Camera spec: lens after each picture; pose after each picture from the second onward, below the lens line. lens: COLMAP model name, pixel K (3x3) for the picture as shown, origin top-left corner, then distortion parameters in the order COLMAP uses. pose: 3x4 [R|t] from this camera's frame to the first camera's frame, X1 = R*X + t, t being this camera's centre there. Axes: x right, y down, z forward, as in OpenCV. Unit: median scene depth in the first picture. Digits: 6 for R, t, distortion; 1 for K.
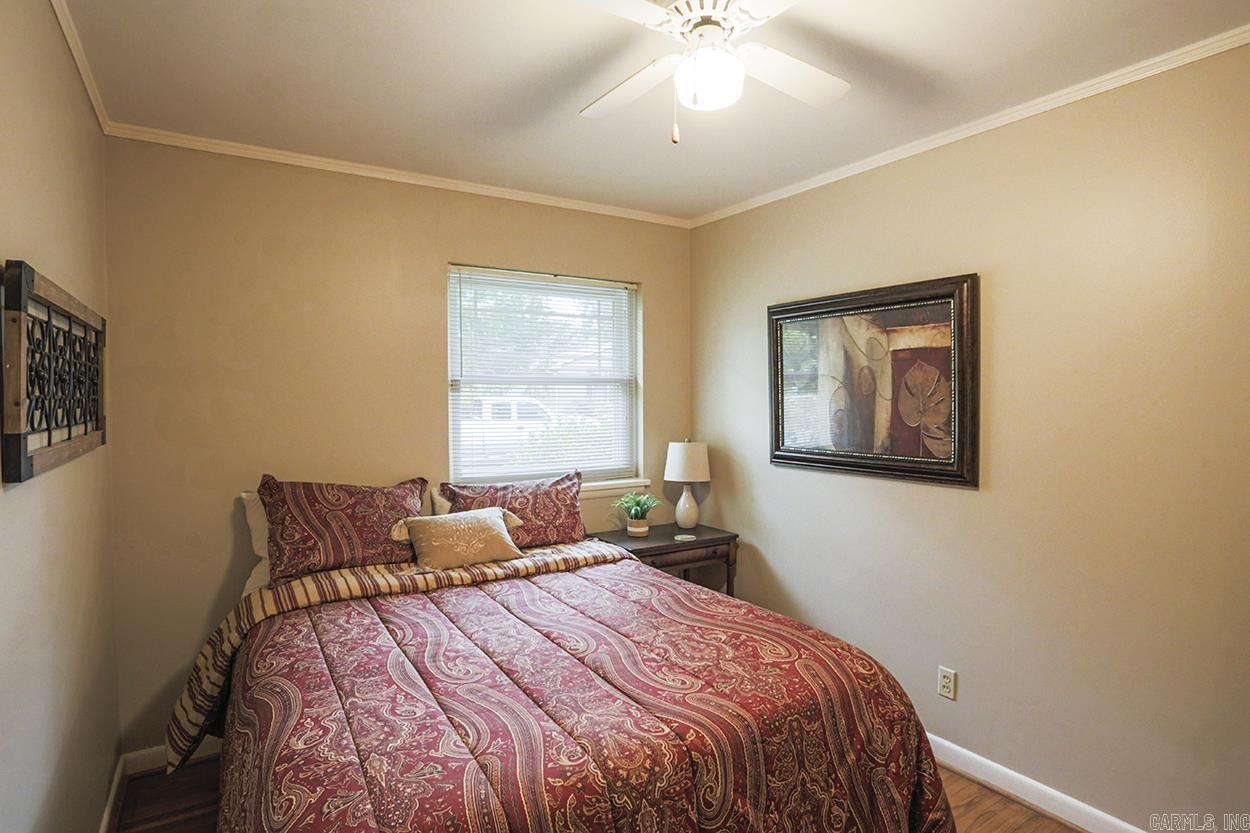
lens RADIAL K [[681.5, 0, 627.6], [0, 681.5, 394.0], [0, 0, 1]] dist [-0.089219, 0.037698]
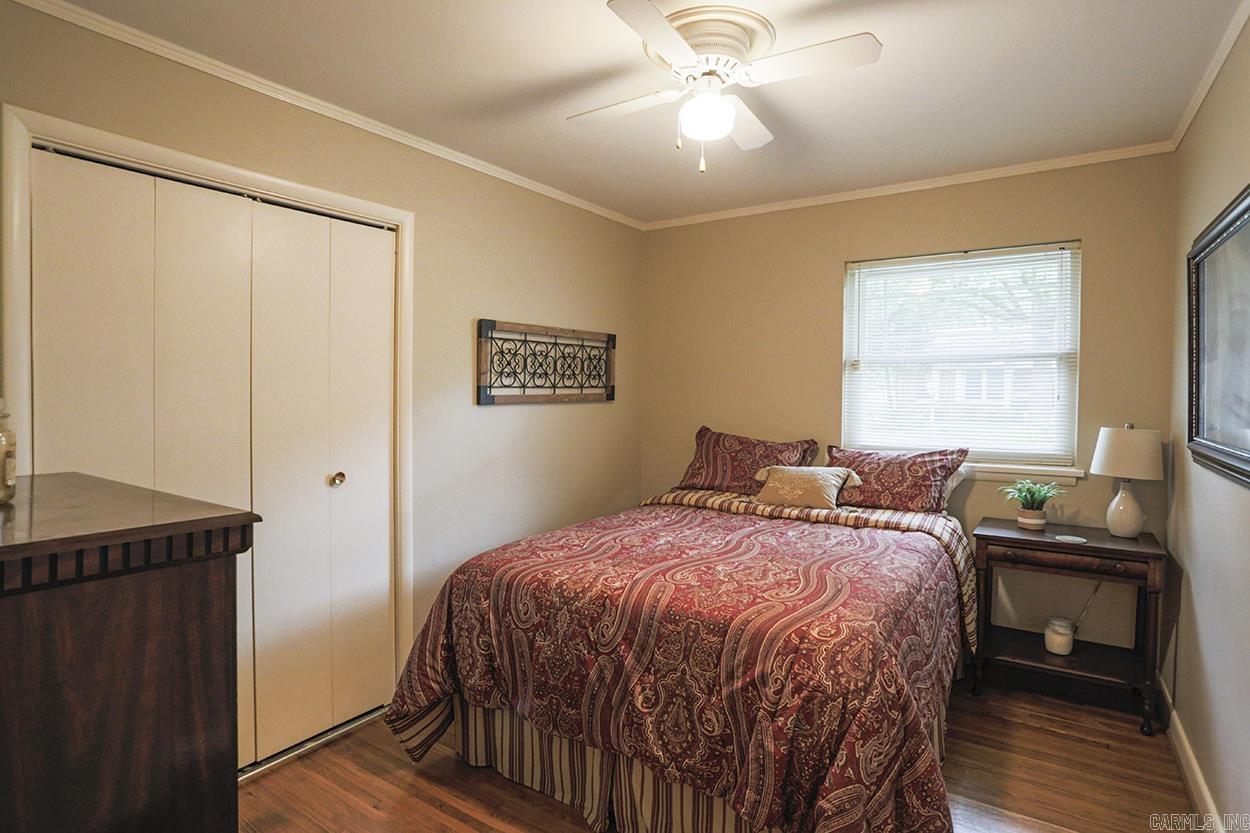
lens RADIAL K [[639.4, 0, 618.0], [0, 639.4, 399.4], [0, 0, 1]] dist [-0.074942, 0.027284]
pose [[0.383574, 0.013942, -0.923405, 0.976293], [0.000281, 0.999884, 0.015214, 0.048236], [0.923510, -0.006095, 0.383525, 0.332586]]
